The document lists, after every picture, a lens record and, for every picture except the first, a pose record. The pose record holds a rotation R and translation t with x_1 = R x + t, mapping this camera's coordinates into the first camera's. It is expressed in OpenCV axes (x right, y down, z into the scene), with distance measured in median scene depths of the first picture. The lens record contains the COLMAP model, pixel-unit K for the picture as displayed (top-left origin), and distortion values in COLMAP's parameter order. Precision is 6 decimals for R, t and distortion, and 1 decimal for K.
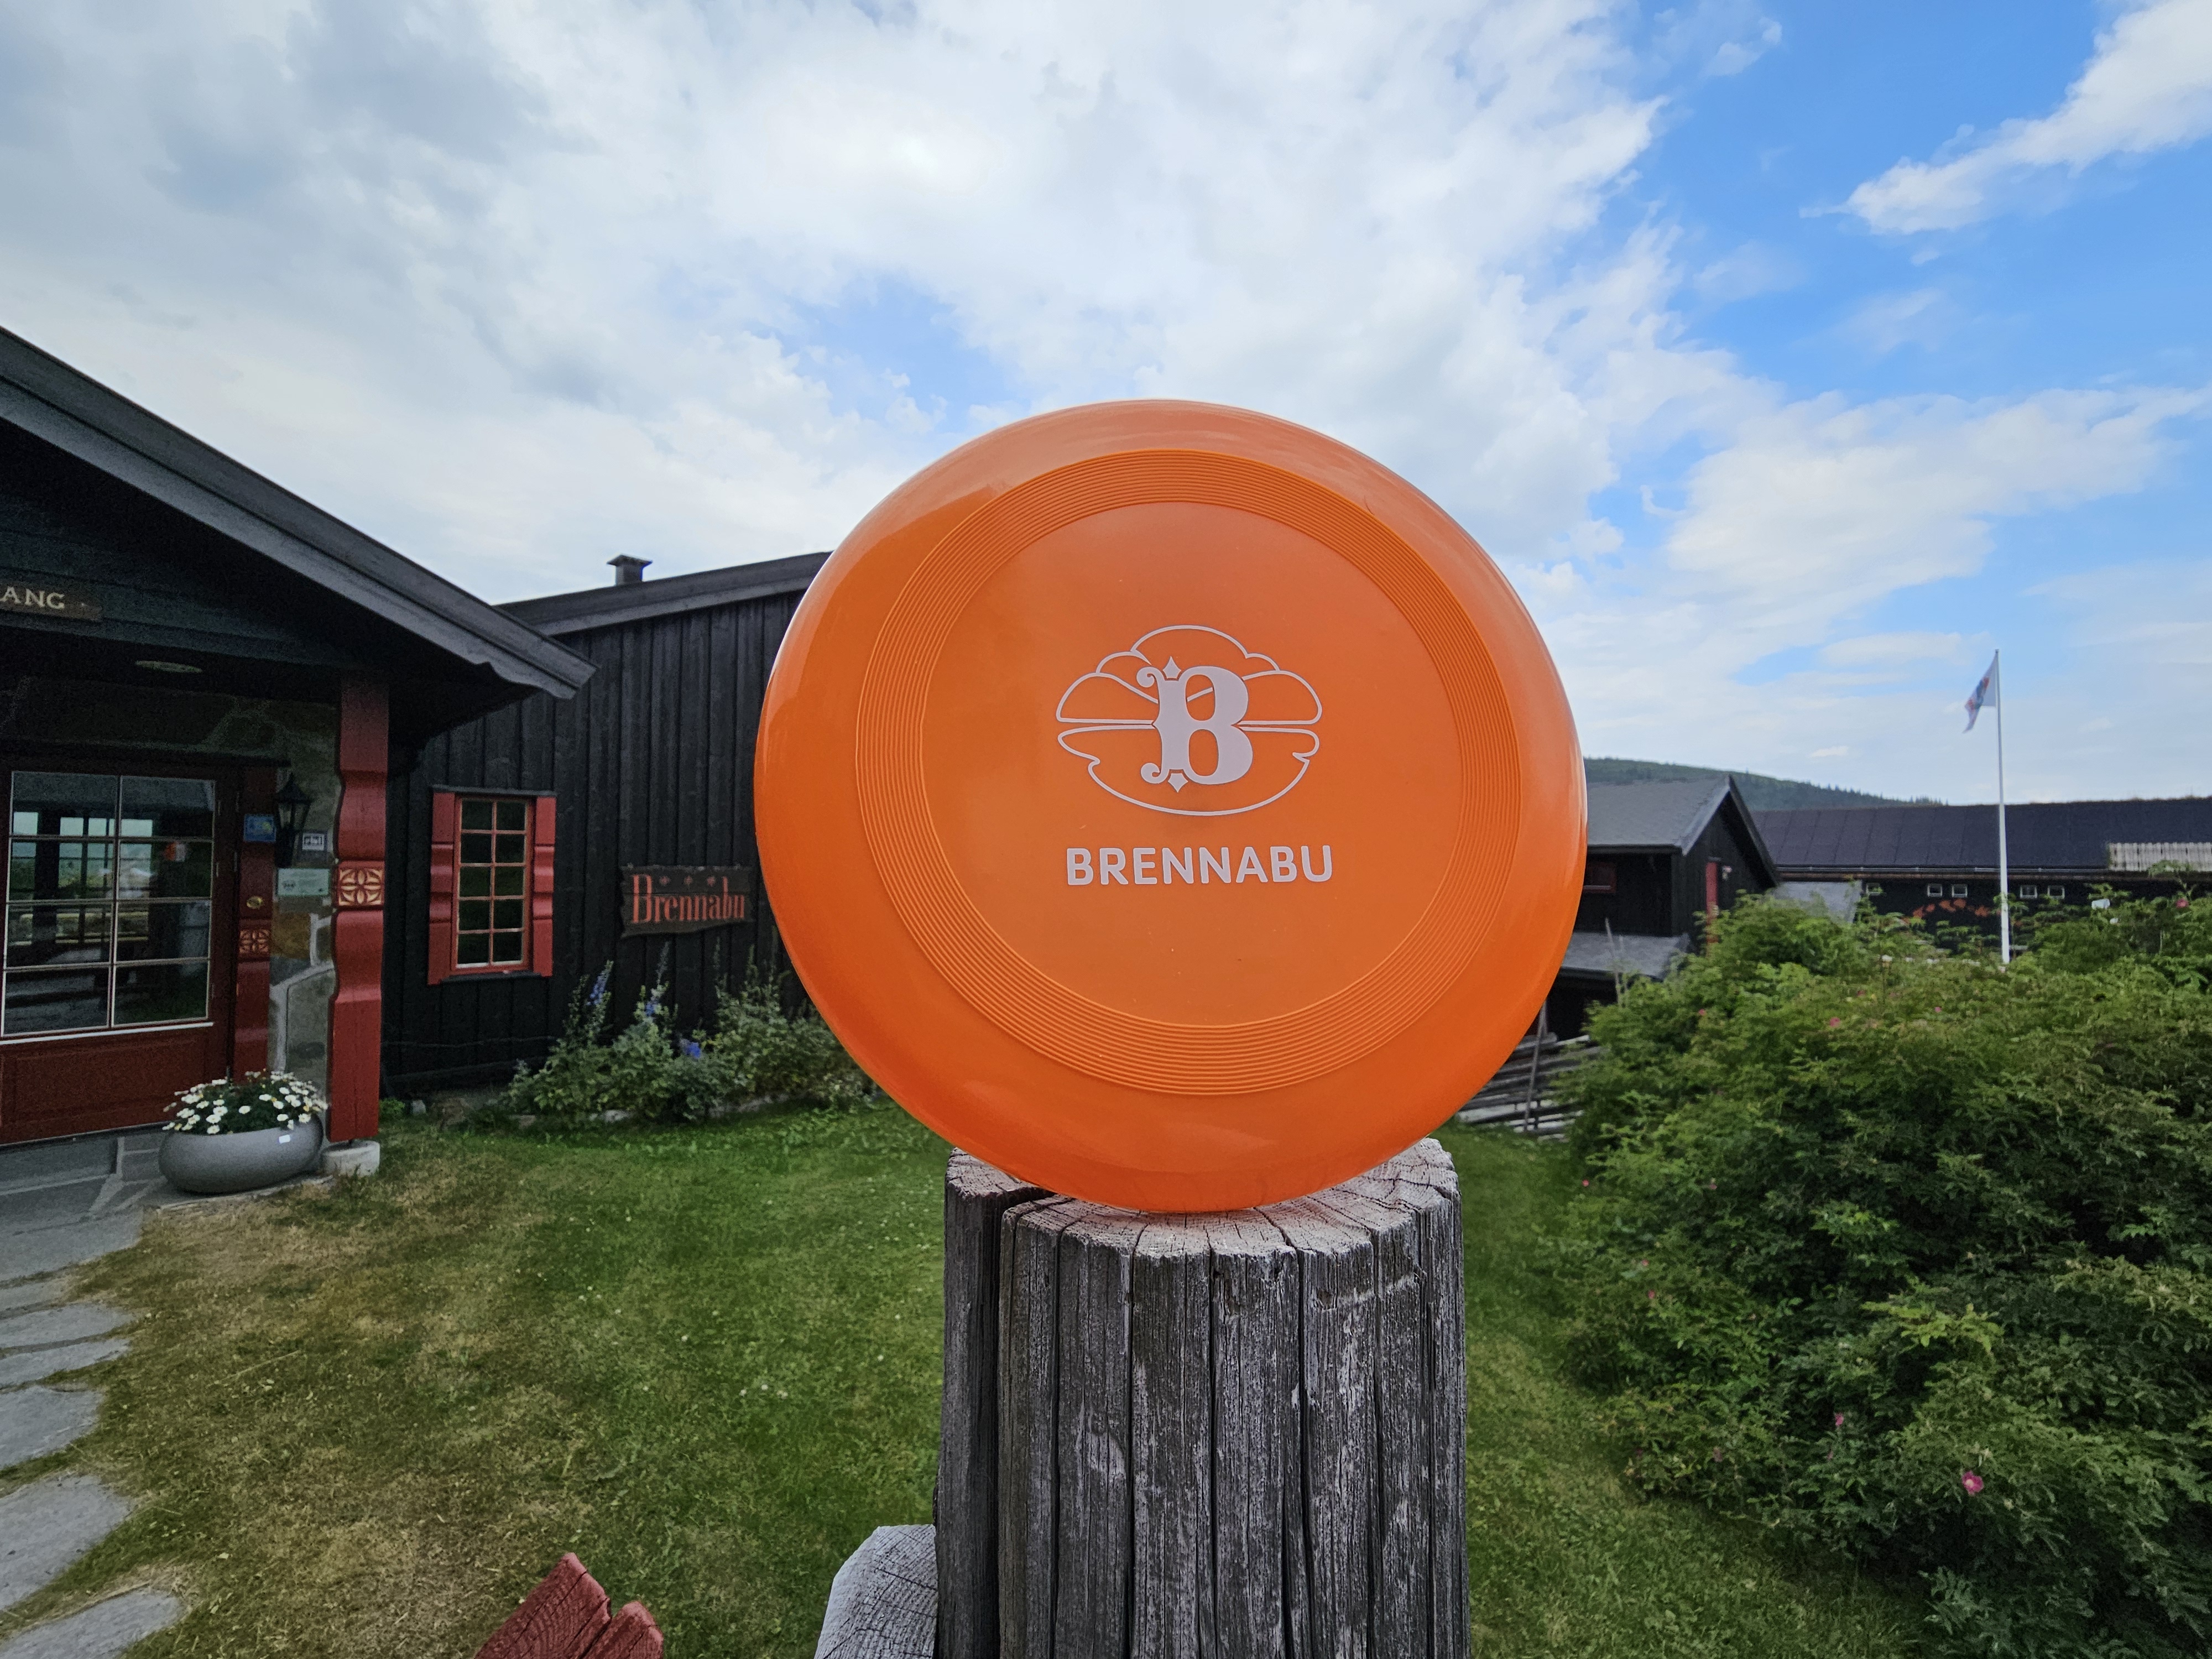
lens RADIAL K [[877.0, 0, 1107.8], [0, 877.0, 846.9], [0, 0, 1]] dist [-0.007606, 0.002450]
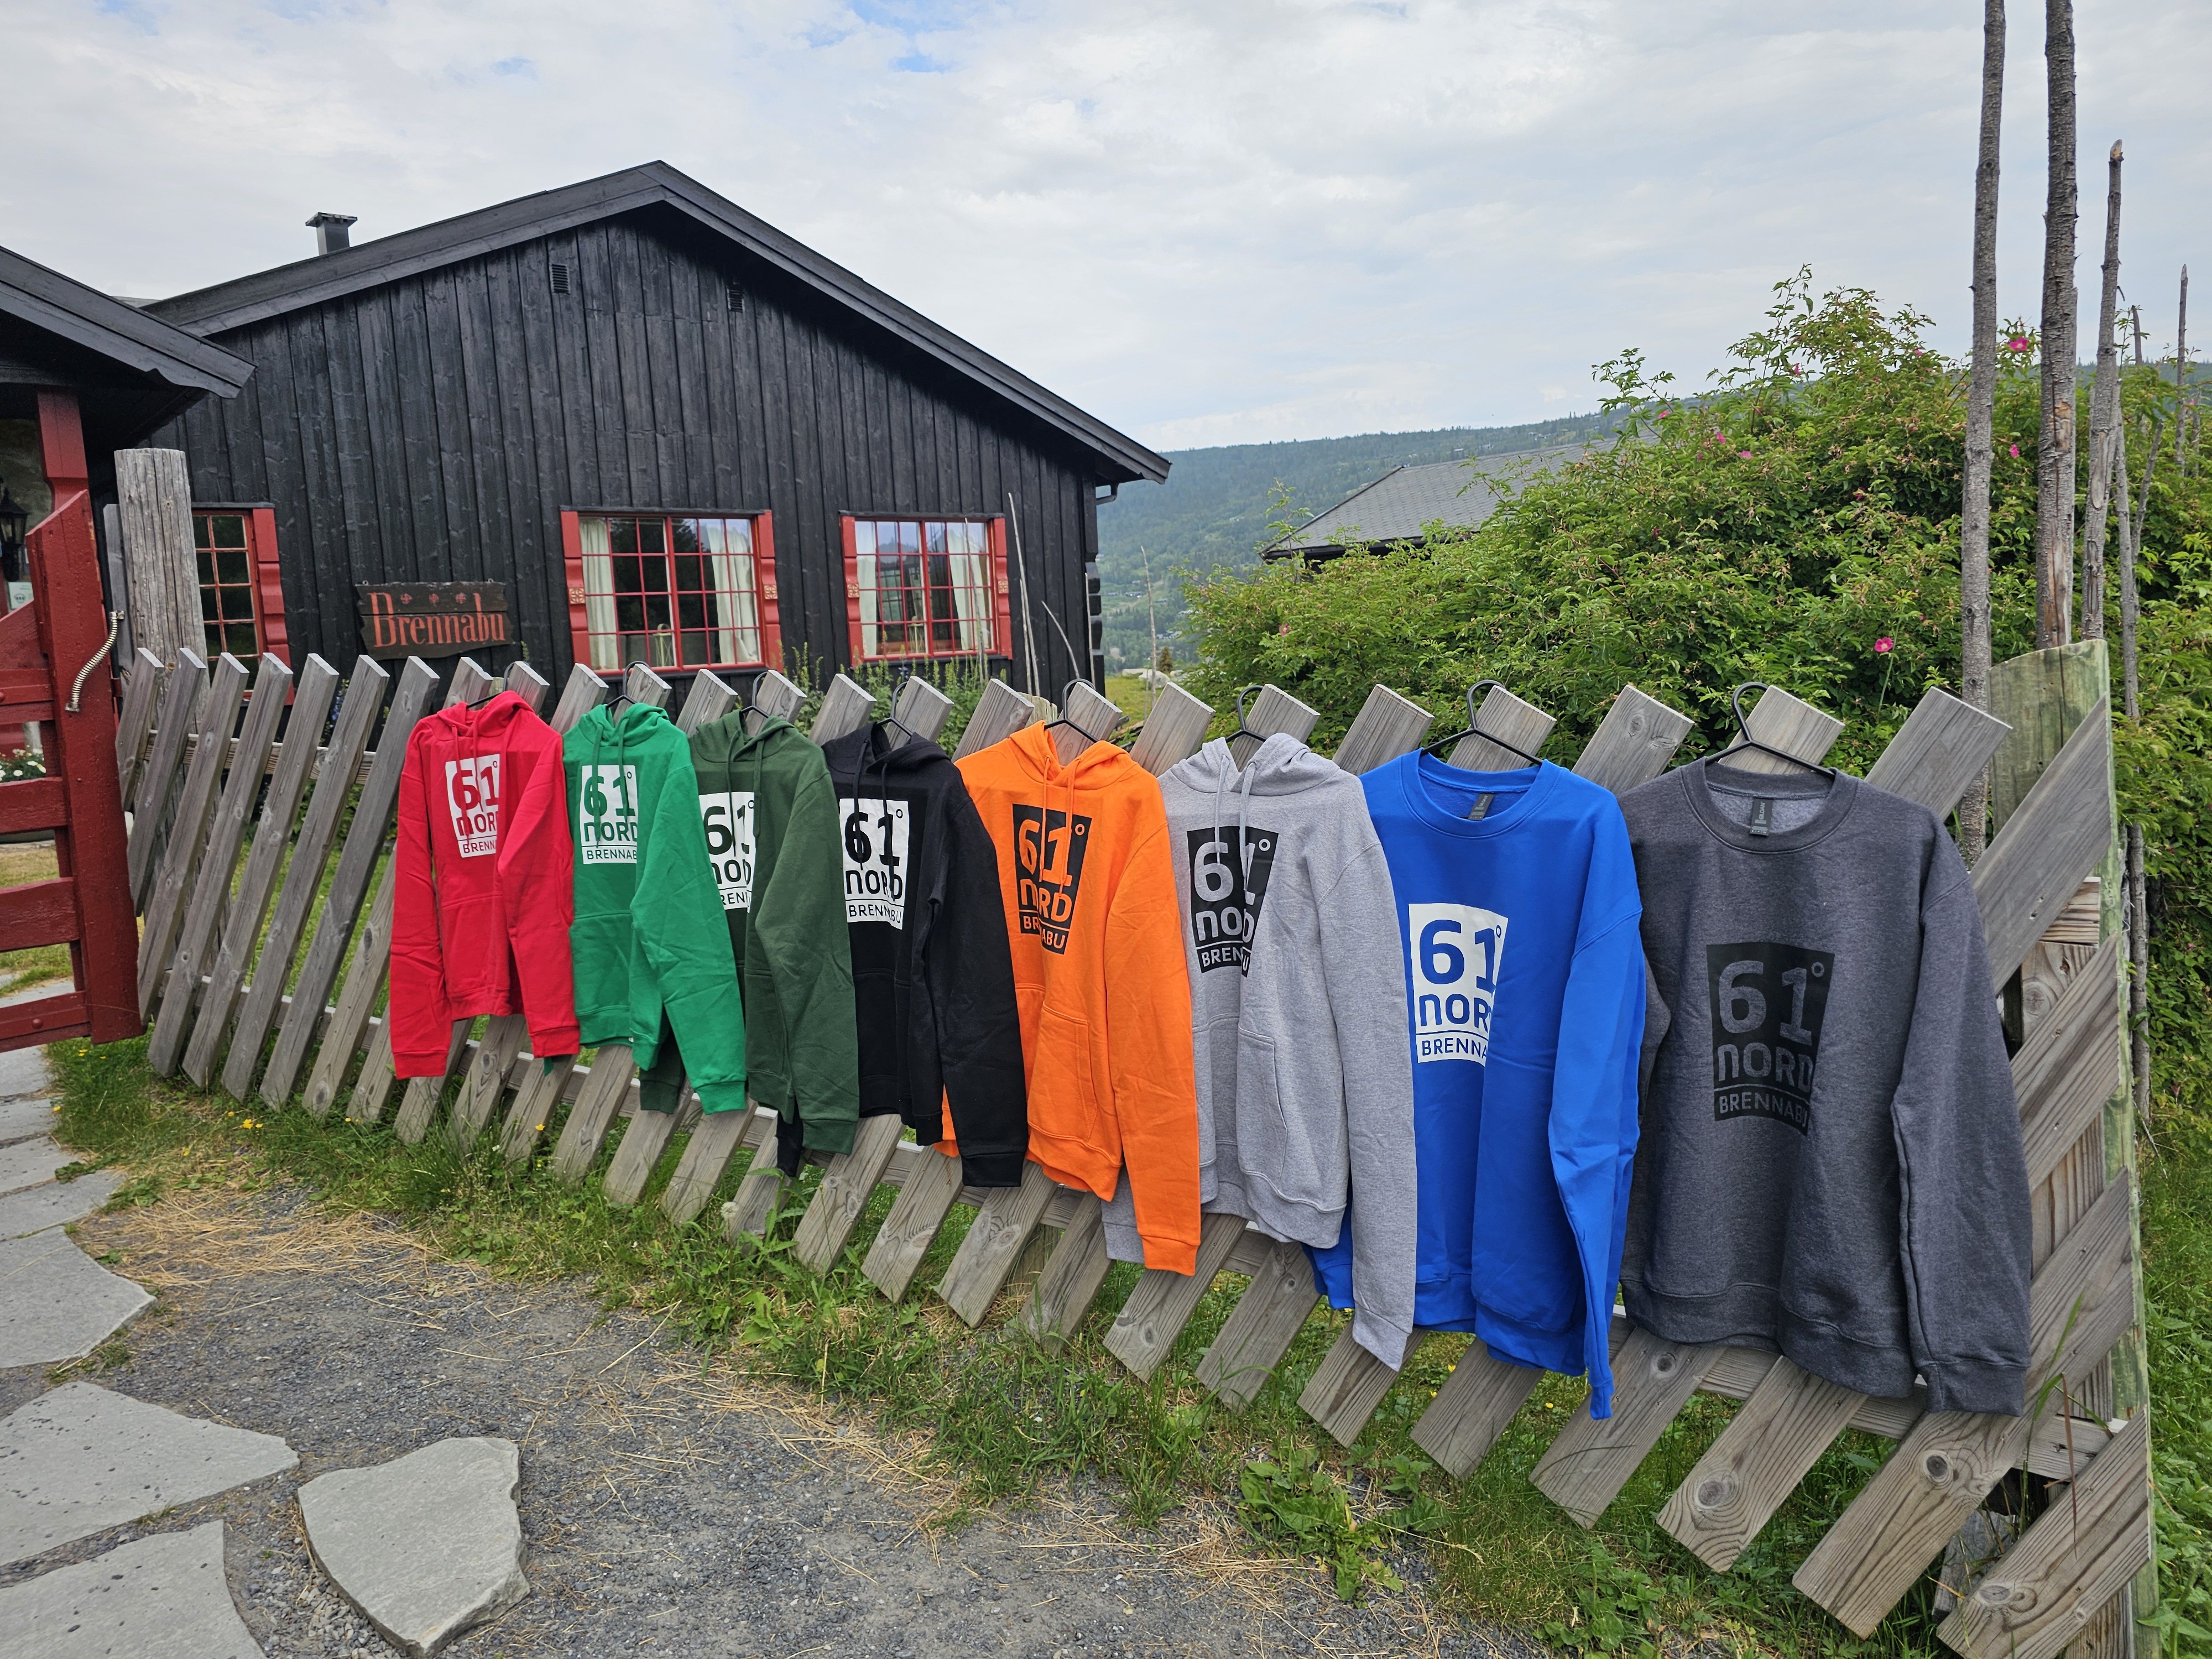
lens RADIAL K [[1451.2, 0, 1122.0], [0, 1451.2, 798.6], [0, 0, 1]] dist [0.026302, -0.027997]
pose [[0.993404, -0.043733, -0.106000, 0.639629], [0.058193, 0.988803, 0.137411, 0.137471], [0.098804, -0.142673, 0.984826, -0.731204]]
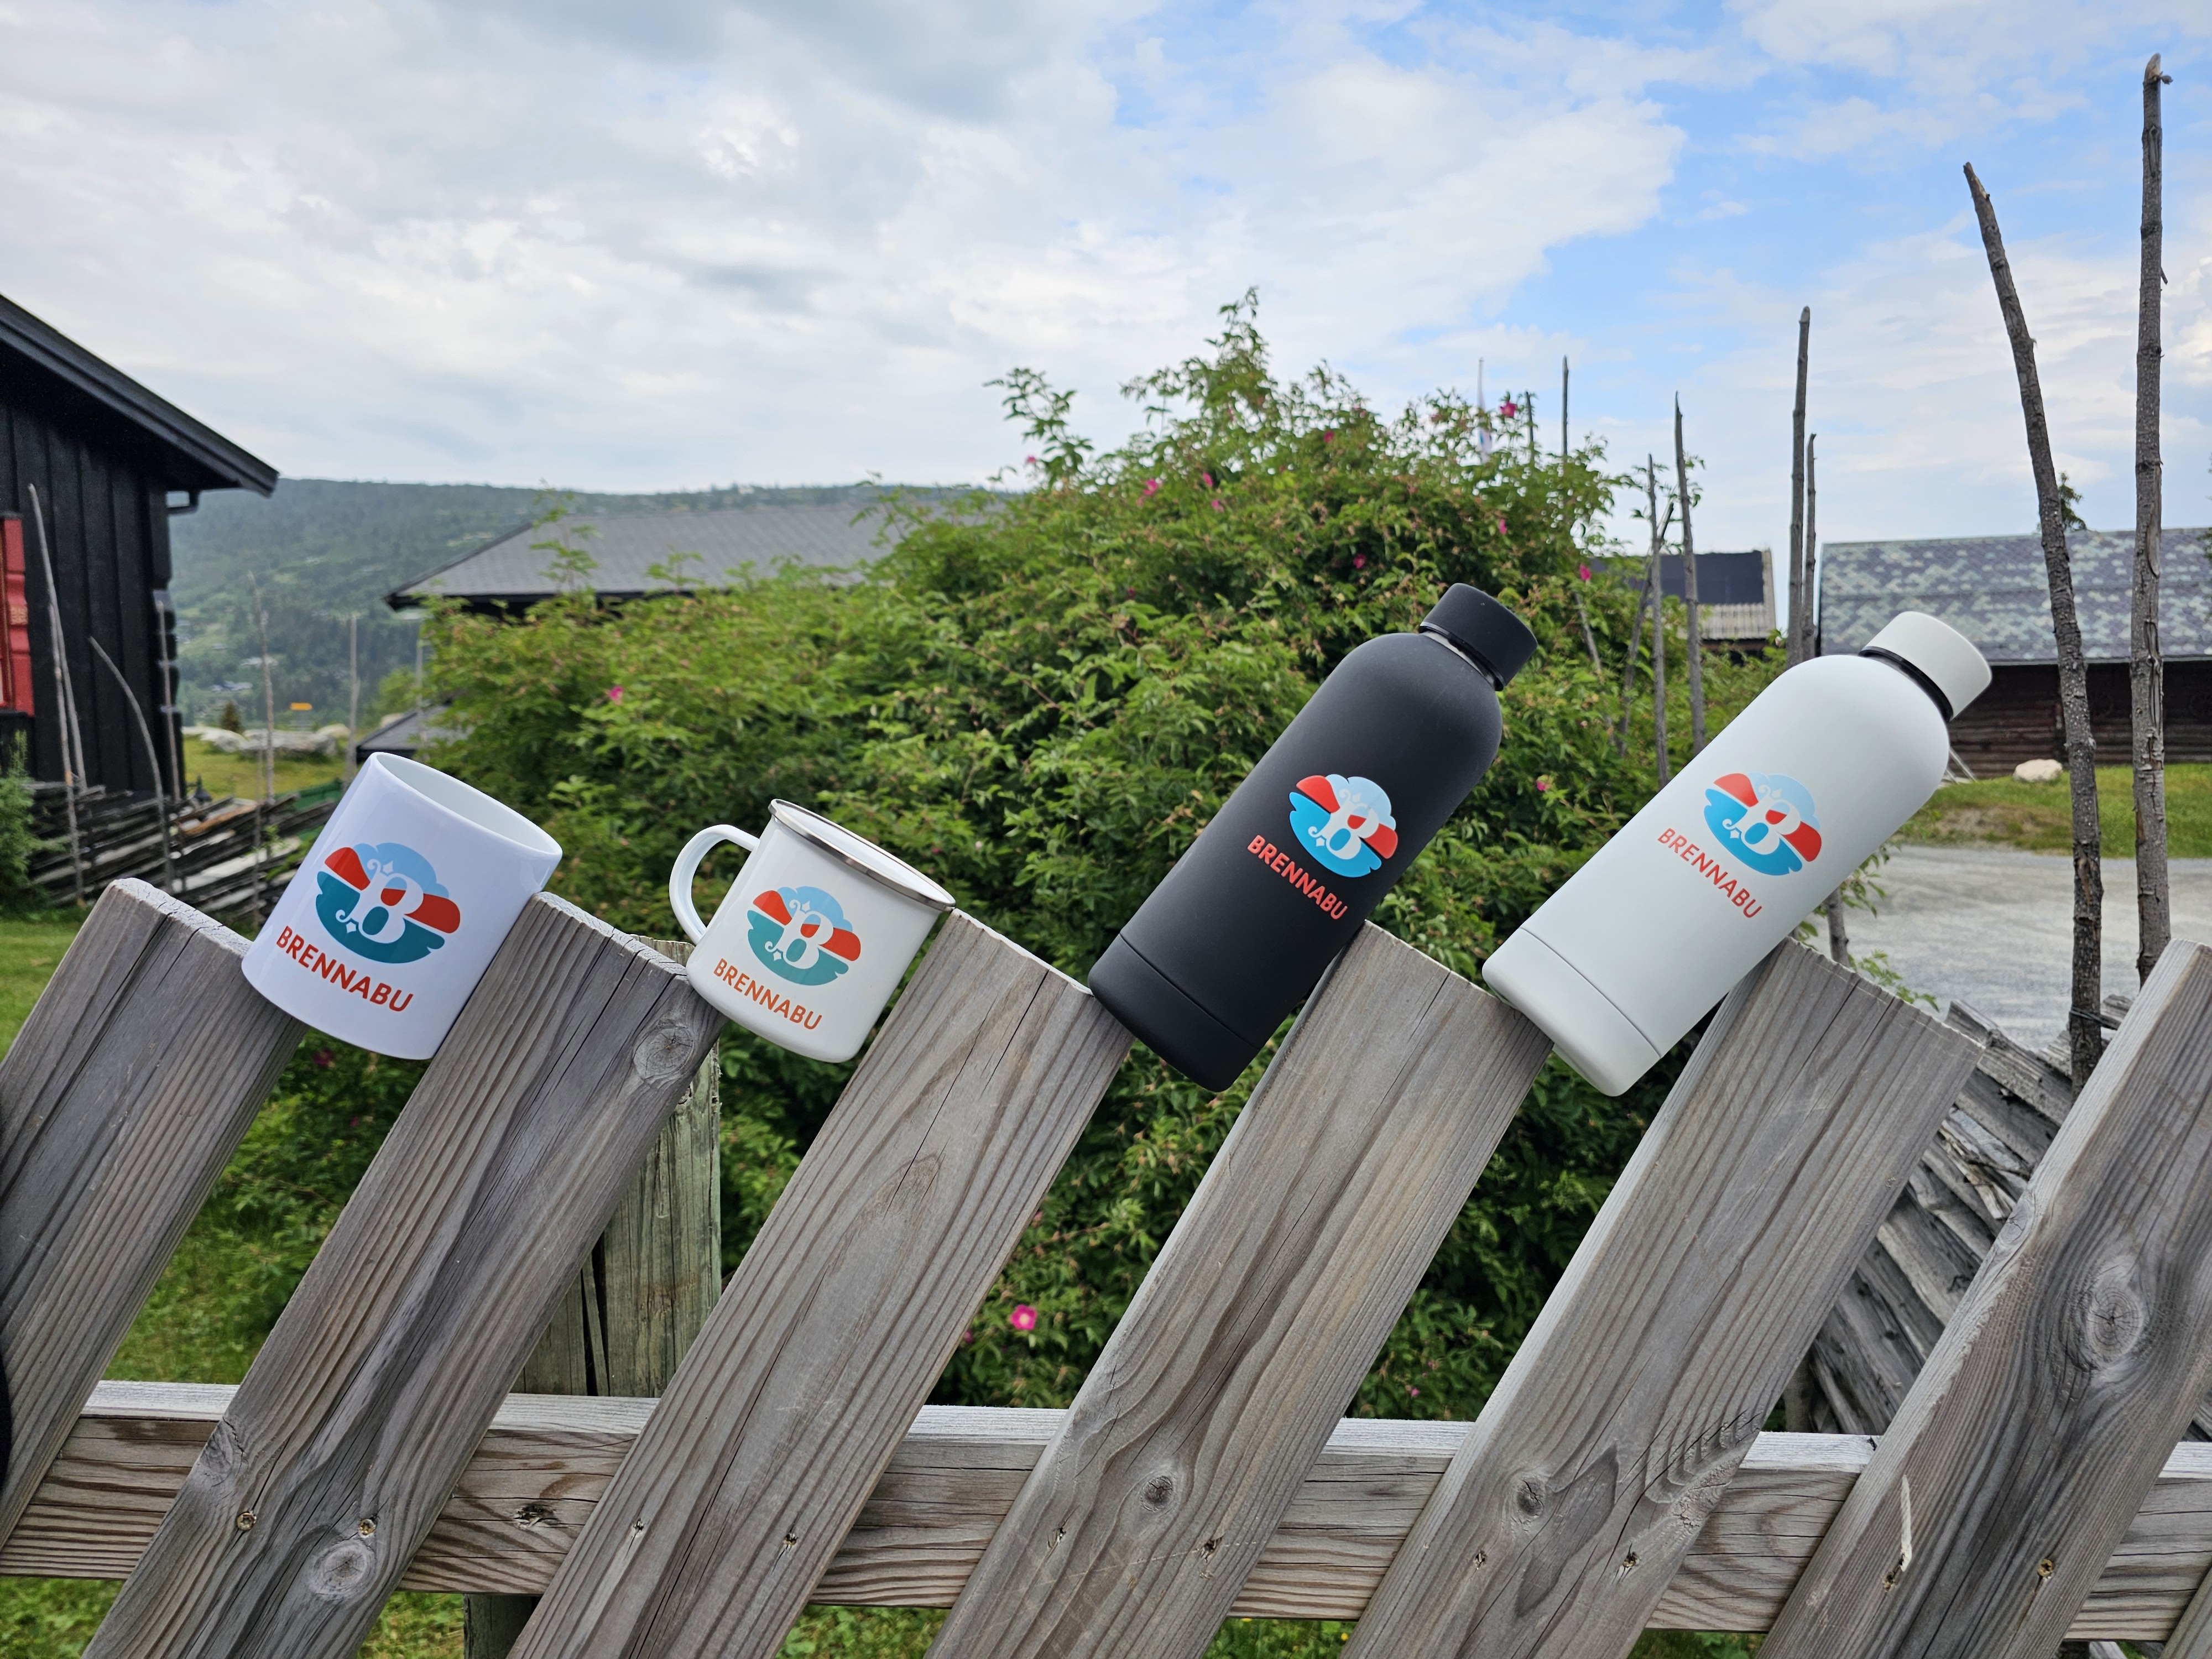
lens RADIAL K [[1451.2, 0, 1096.8], [0, 1451.2, 792.7], [0, 0, 1]] dist [0.026302, -0.027997]
pose [[0.893664, -0.049288, 0.446022, 0.533852], [0.002294, 0.994438, 0.105294, 0.141977], [-0.448731, -0.093075, 0.888807, -0.343841]]
